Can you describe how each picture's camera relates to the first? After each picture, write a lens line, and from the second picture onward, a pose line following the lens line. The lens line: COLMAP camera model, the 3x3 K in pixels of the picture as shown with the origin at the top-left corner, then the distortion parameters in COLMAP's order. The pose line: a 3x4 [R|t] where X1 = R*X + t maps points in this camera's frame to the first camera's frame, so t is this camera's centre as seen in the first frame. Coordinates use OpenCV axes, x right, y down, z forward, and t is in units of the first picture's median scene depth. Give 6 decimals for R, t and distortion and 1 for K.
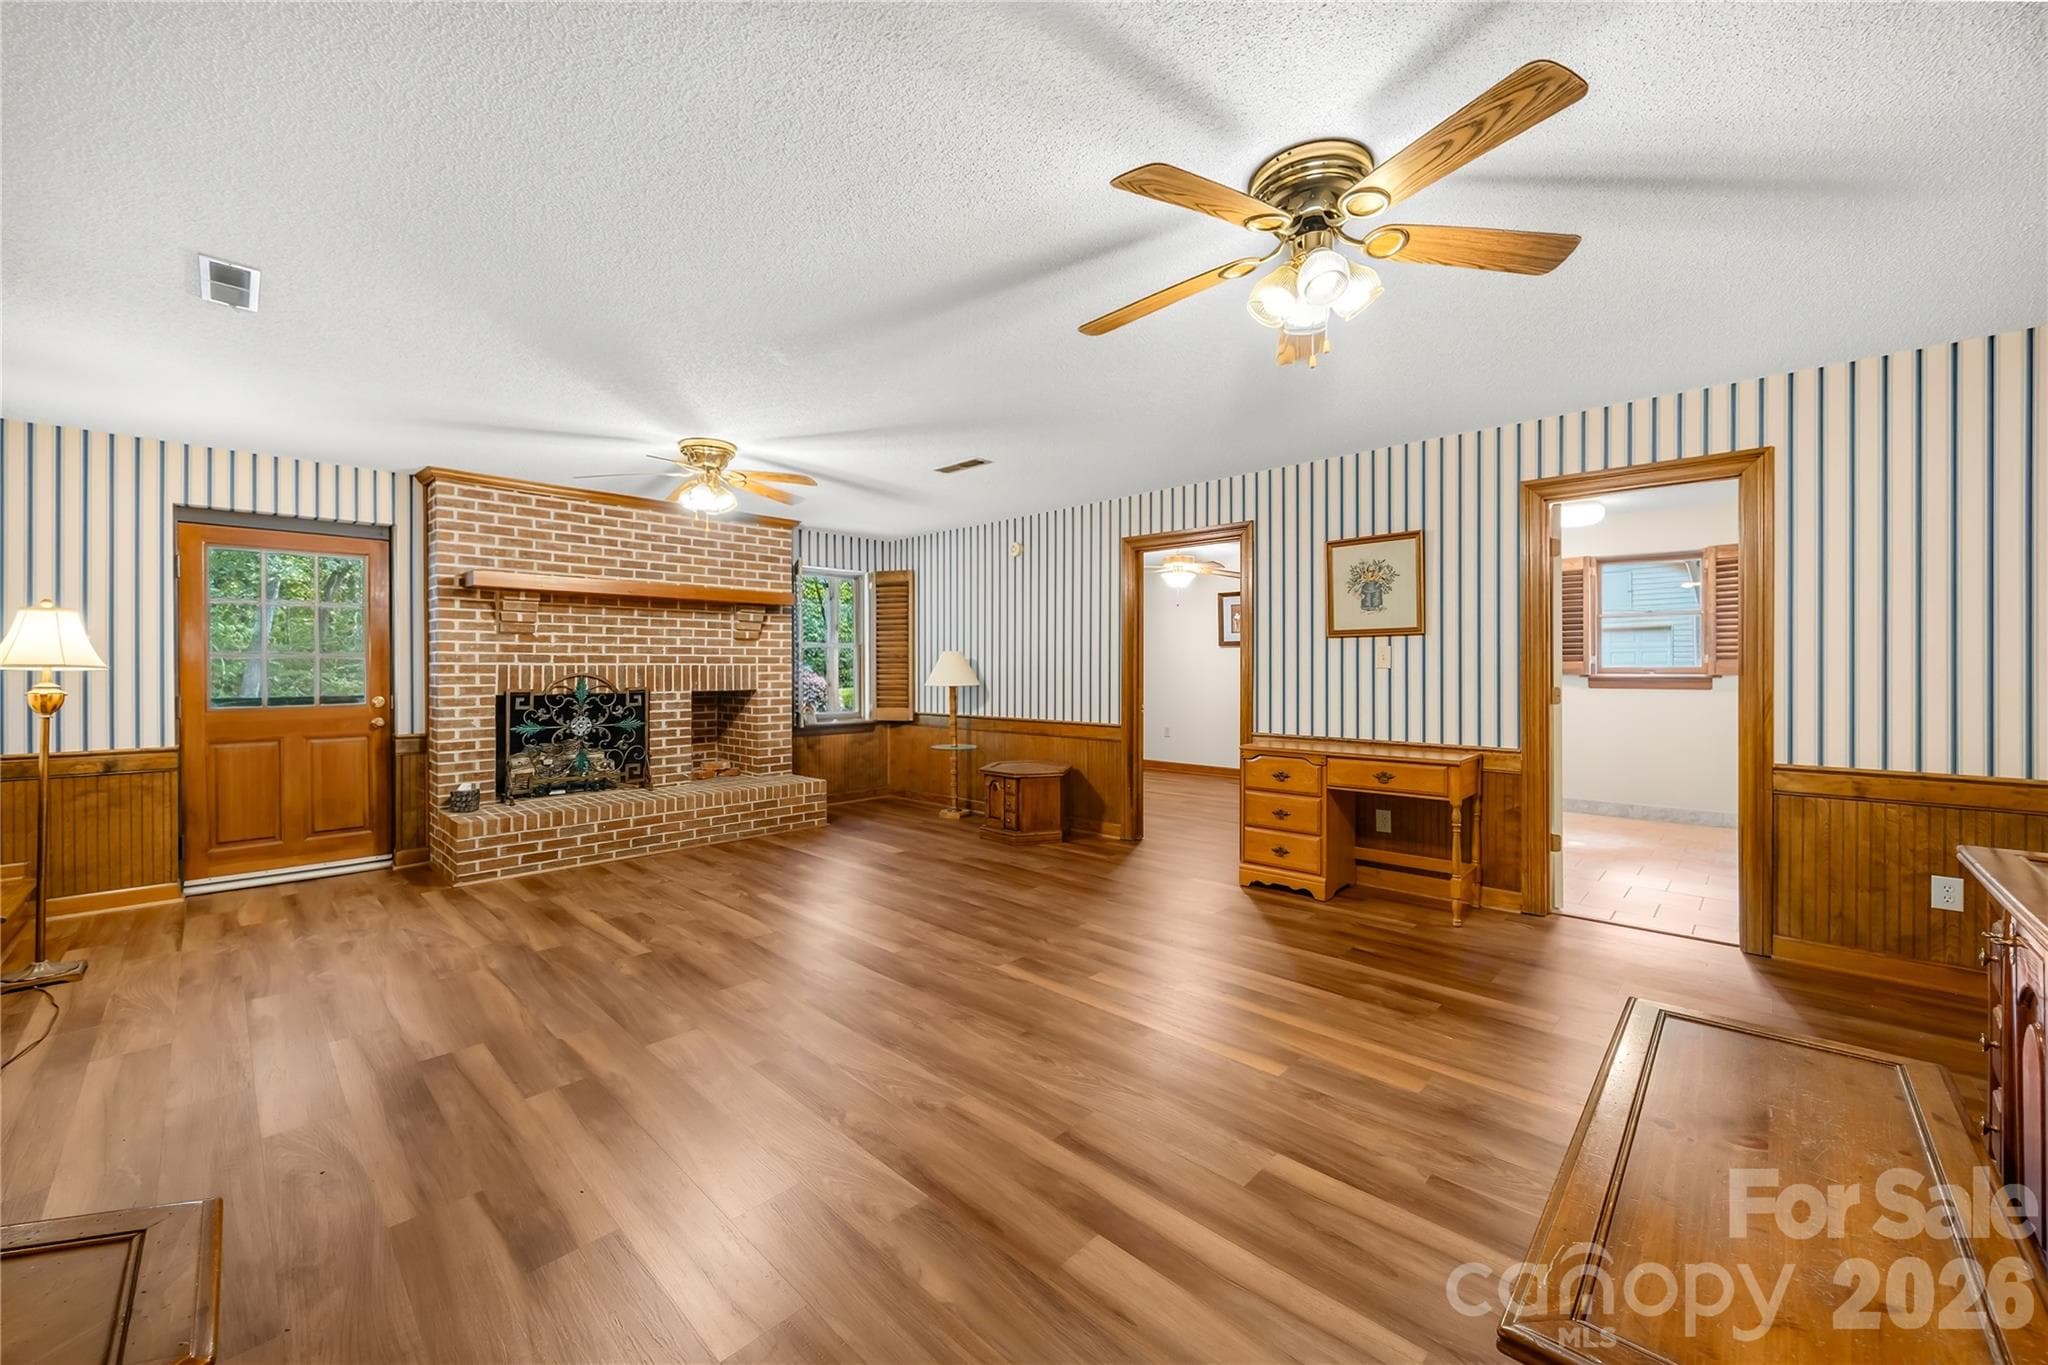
lens RADIAL K [[781.3, 0, 1013.0], [0, 781.3, 672.0], [0, 0, 1]] dist [-0.002884, -0.000415]
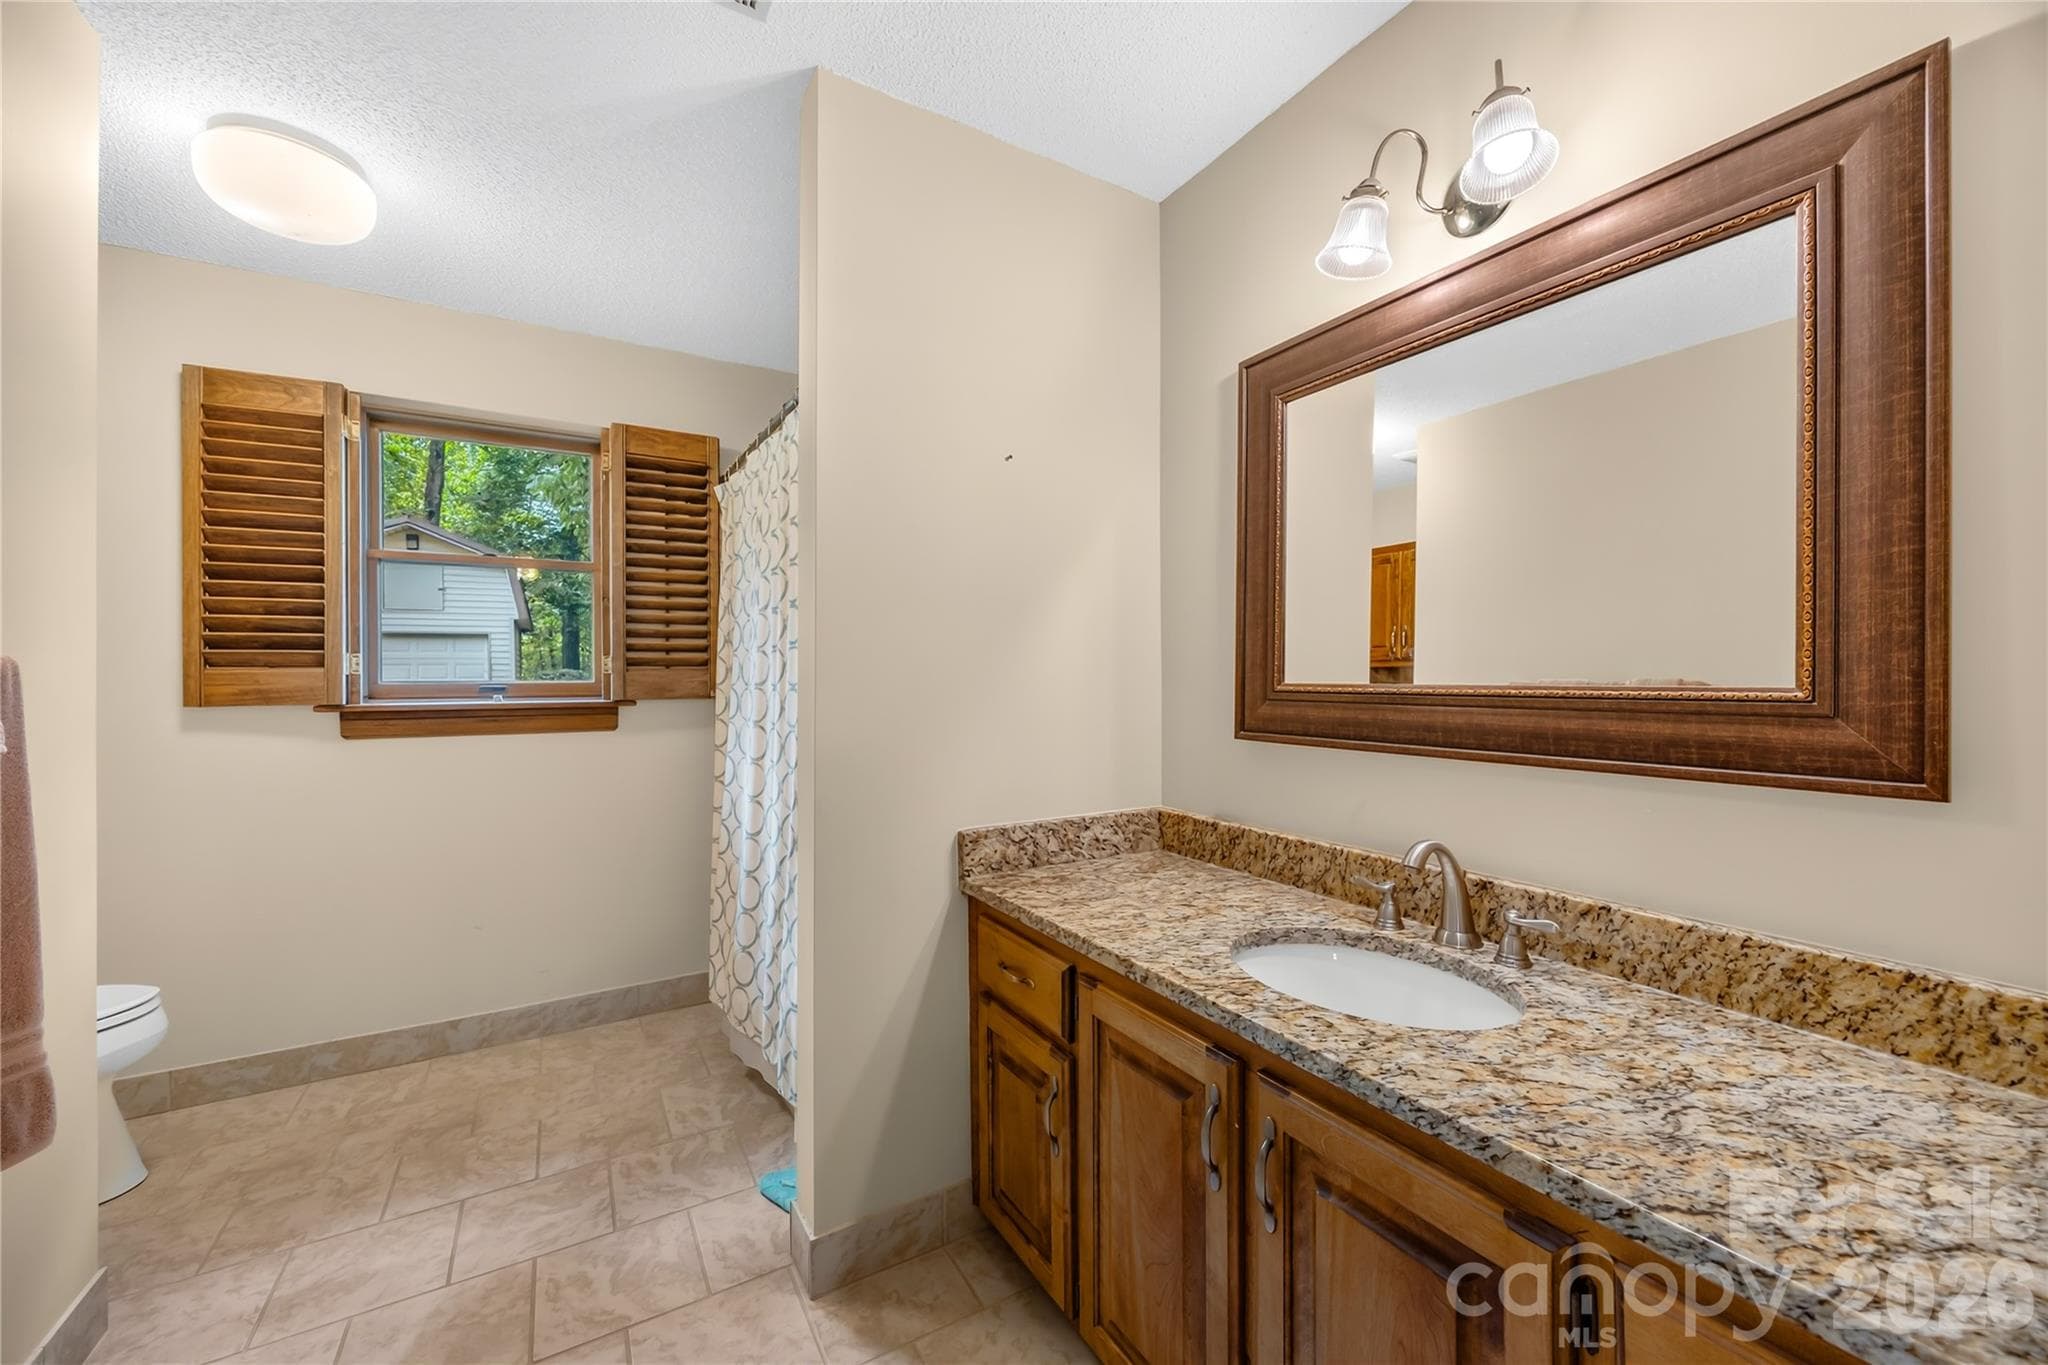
lens RADIAL K [[781.3, 0, 1013.6], [0, 781.3, 680.0], [0, 0, 1]] dist [-0.002884, -0.000415]
pose [[0.266909, 0.000221, 0.963722, 0.463577], [0.003540, 0.999993, -0.001210, -0.005972], [-0.963715, 0.003735, 0.266907, 0.589992]]
